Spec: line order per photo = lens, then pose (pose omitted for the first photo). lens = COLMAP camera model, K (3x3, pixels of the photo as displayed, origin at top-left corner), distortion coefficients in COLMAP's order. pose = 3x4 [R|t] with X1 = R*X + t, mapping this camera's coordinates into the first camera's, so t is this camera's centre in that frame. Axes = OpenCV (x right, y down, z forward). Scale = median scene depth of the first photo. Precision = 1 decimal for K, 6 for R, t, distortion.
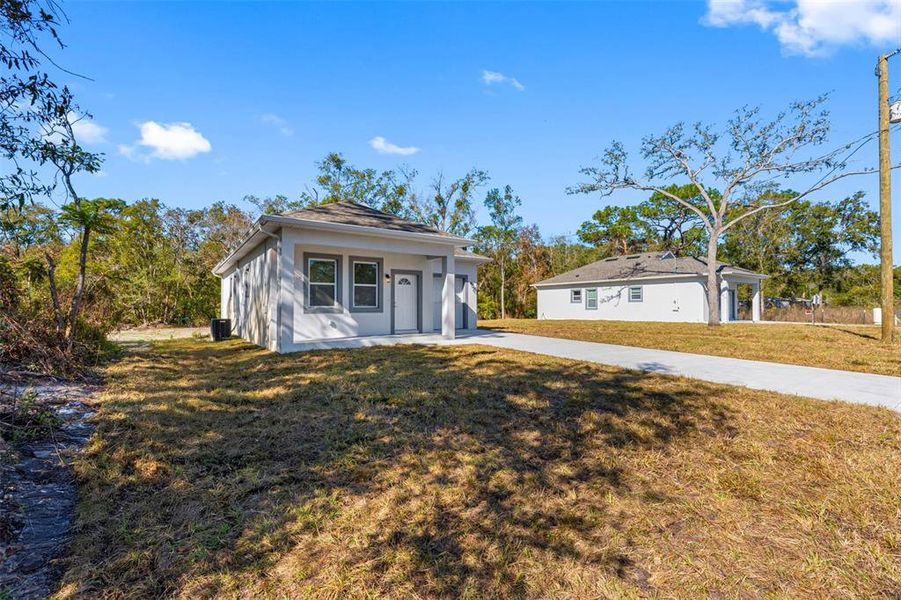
lens RADIAL K [[401.5, 0, 450.5], [0, 401.5, 300.0], [0, 0, 1]] dist [-0.002148, -0.000511]
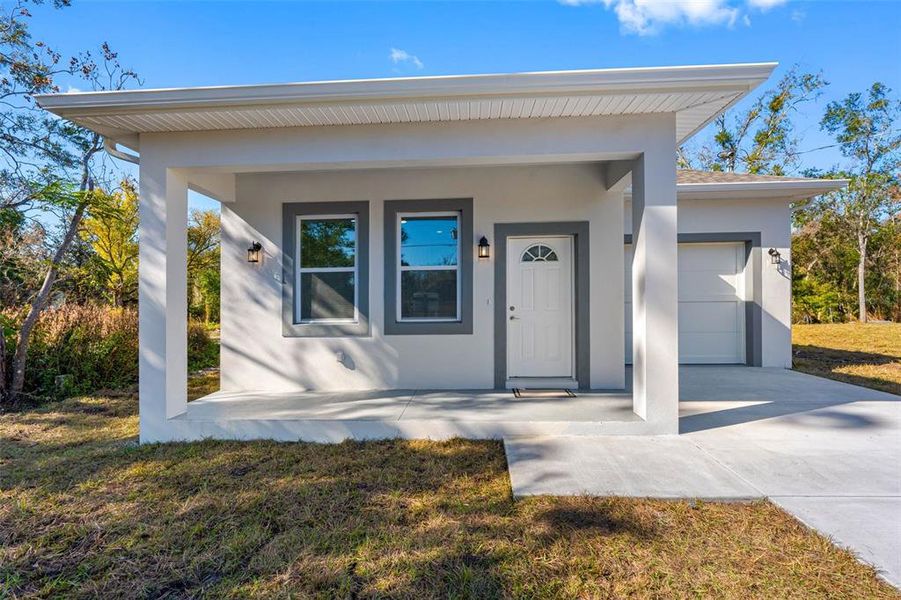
lens RADIAL K [[381.7, 0, 451.4], [0, 381.7, 311.1], [0, 0, 1]] dist [0.001660, 0.000259]
pose [[0.778611, 0.001961, -0.627504, 0.018339], [0.024638, 0.999128, 0.033694, -0.001641], [0.627023, -0.041695, 0.777884, 0.229904]]
